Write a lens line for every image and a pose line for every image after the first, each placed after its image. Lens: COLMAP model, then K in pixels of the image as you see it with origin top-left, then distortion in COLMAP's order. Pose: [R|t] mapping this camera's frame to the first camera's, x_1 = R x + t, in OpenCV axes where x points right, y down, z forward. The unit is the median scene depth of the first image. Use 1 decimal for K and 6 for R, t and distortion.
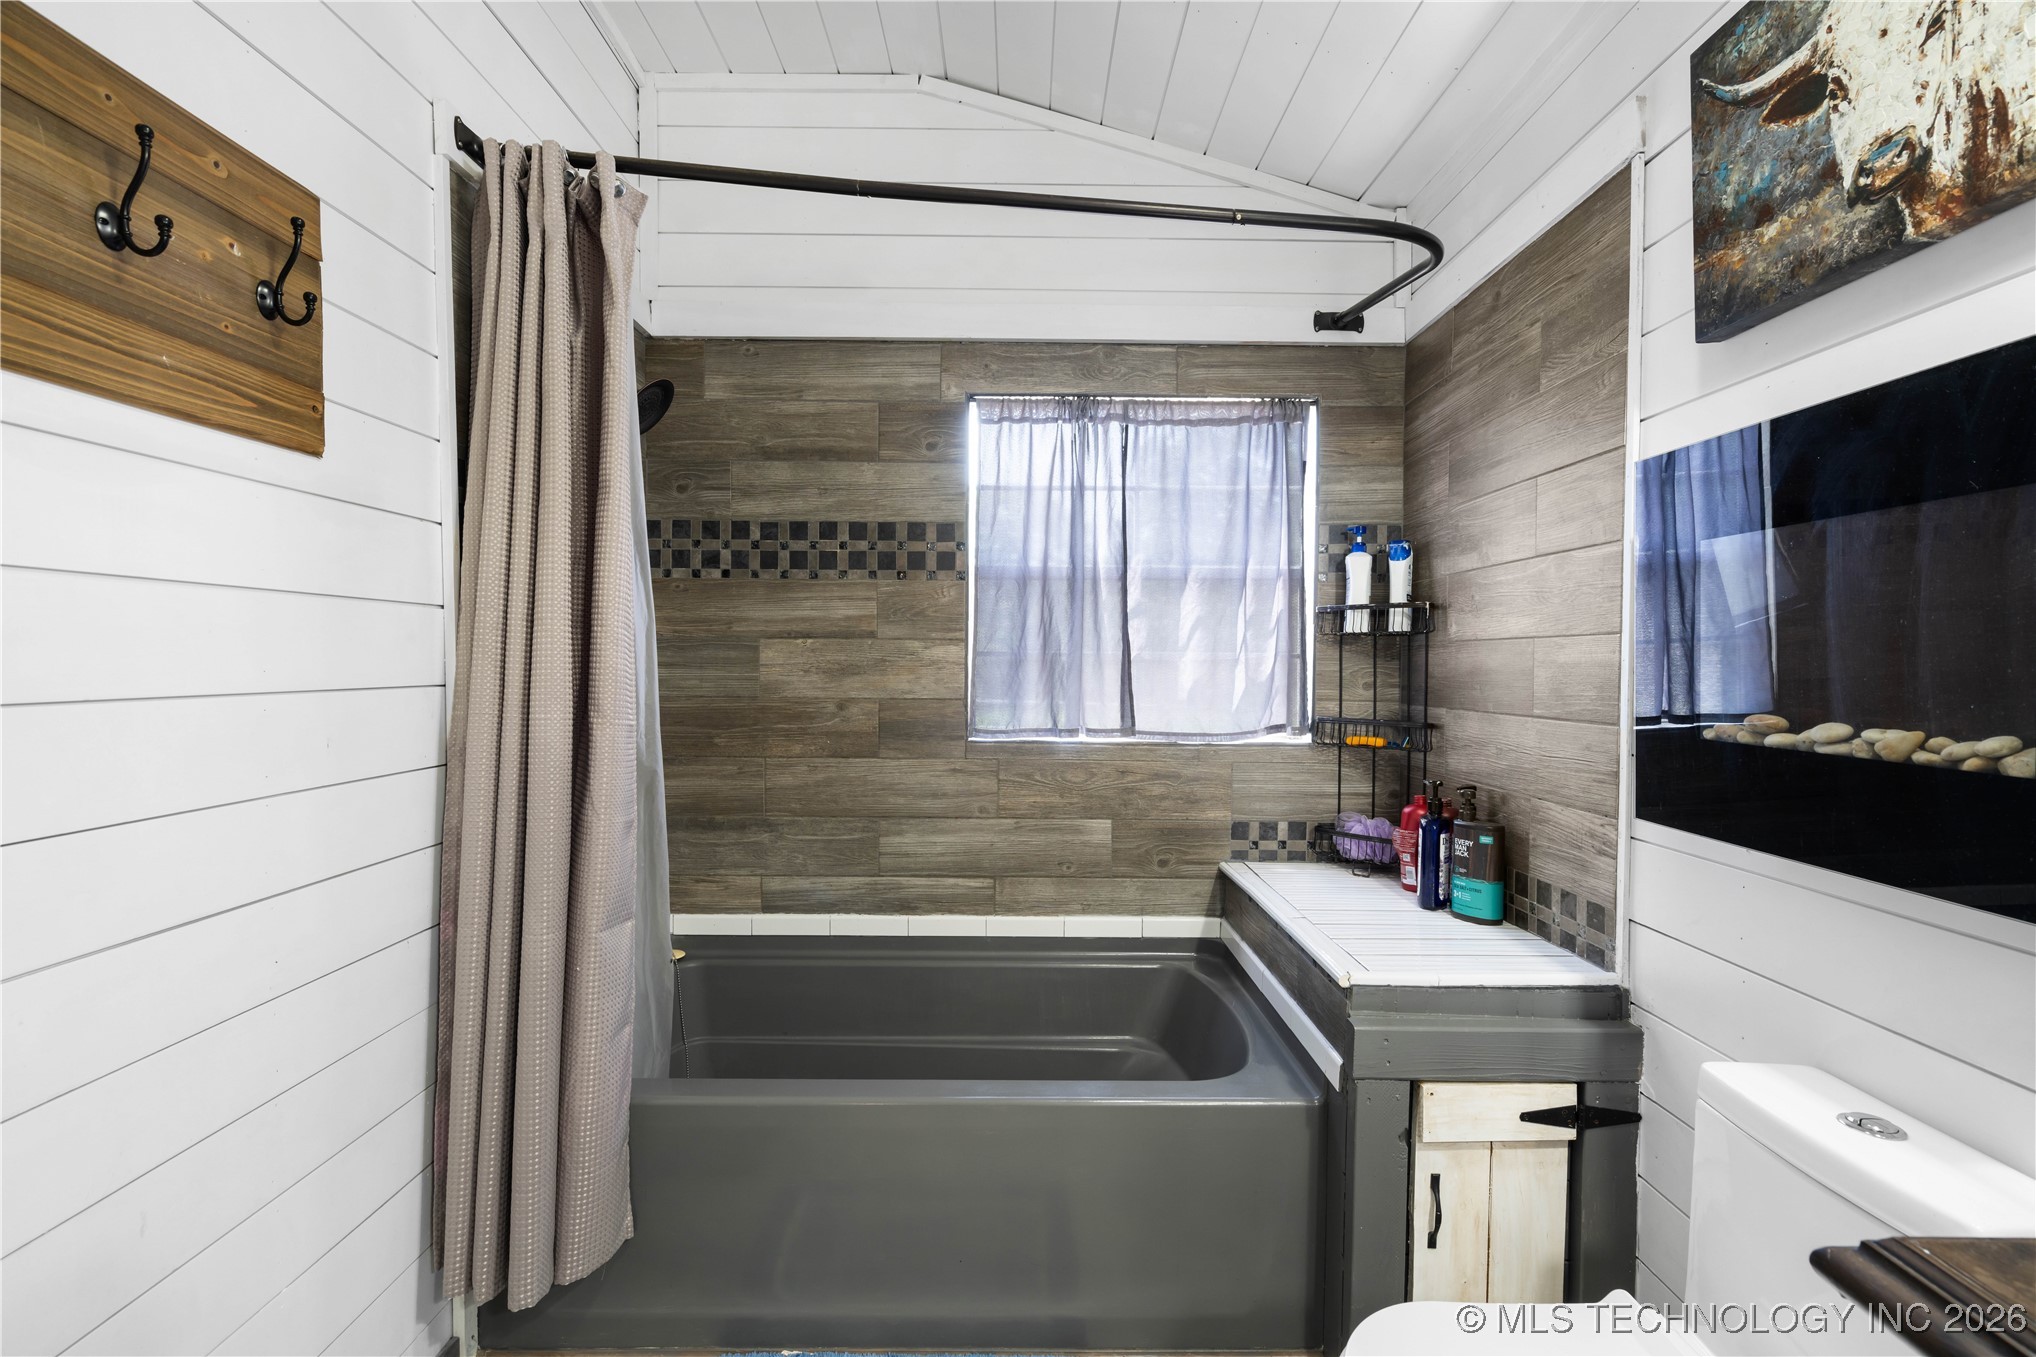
lens RADIAL K [[916.4, 0, 1020.0], [0, 916.4, 679.7], [0, 0, 1]] dist [-0.003082, 0.000455]
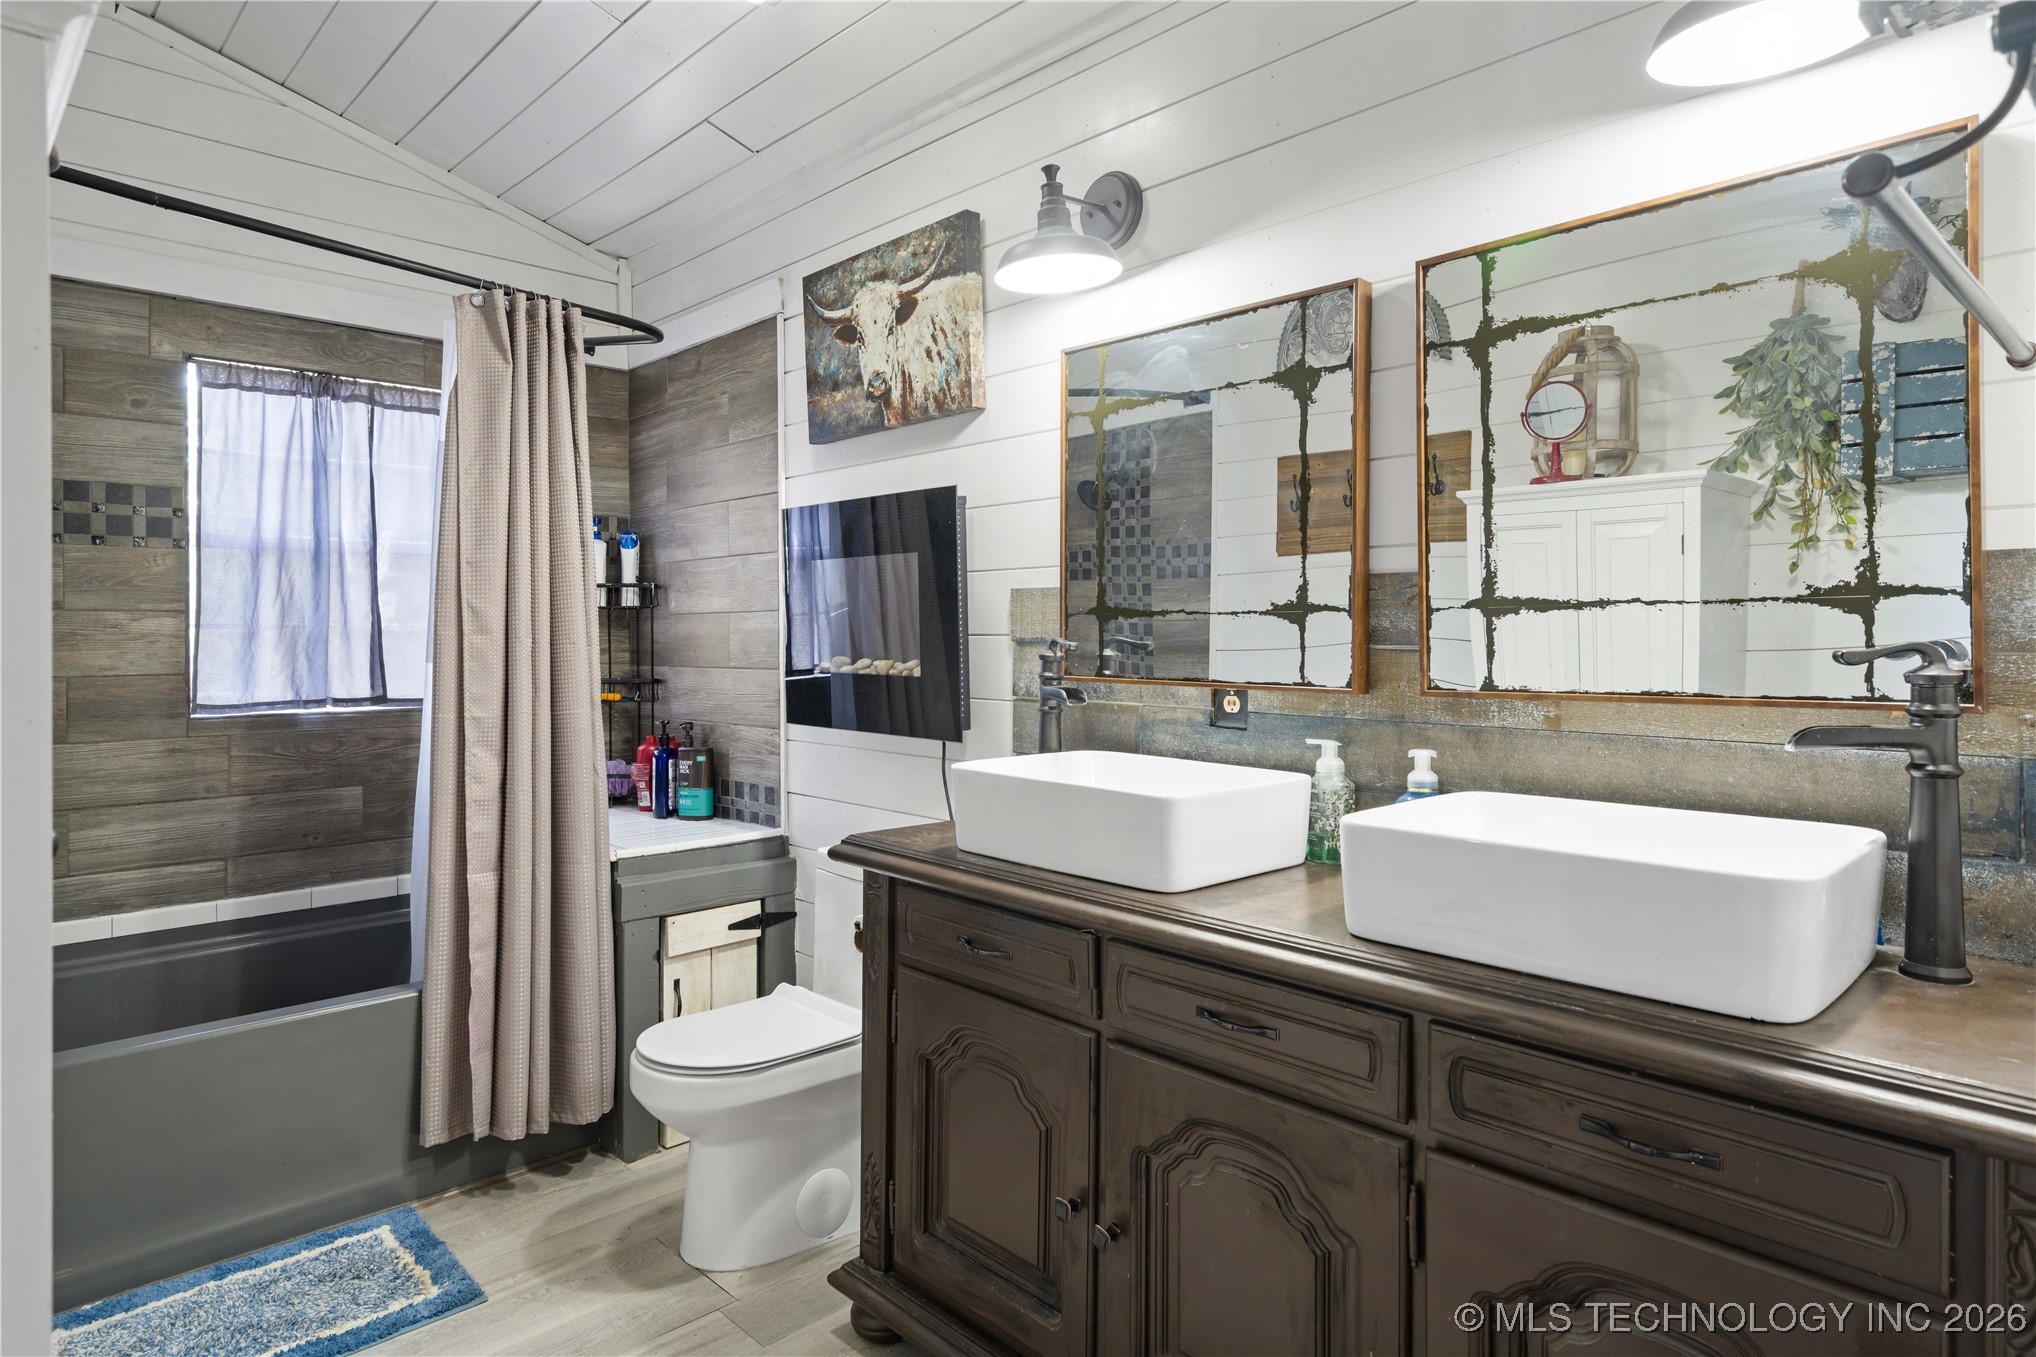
lens RADIAL K [[1158.0, 0, 1033.2], [0, 1158.0, 646.6], [0, 0, 1]] dist [0.006861, 0.004027]
pose [[0.720706, -0.018439, 0.692995, -0.274088], [0.023495, 0.999722, 0.002167, 0.011378], [-0.692842, 0.014720, 0.720939, -0.494124]]
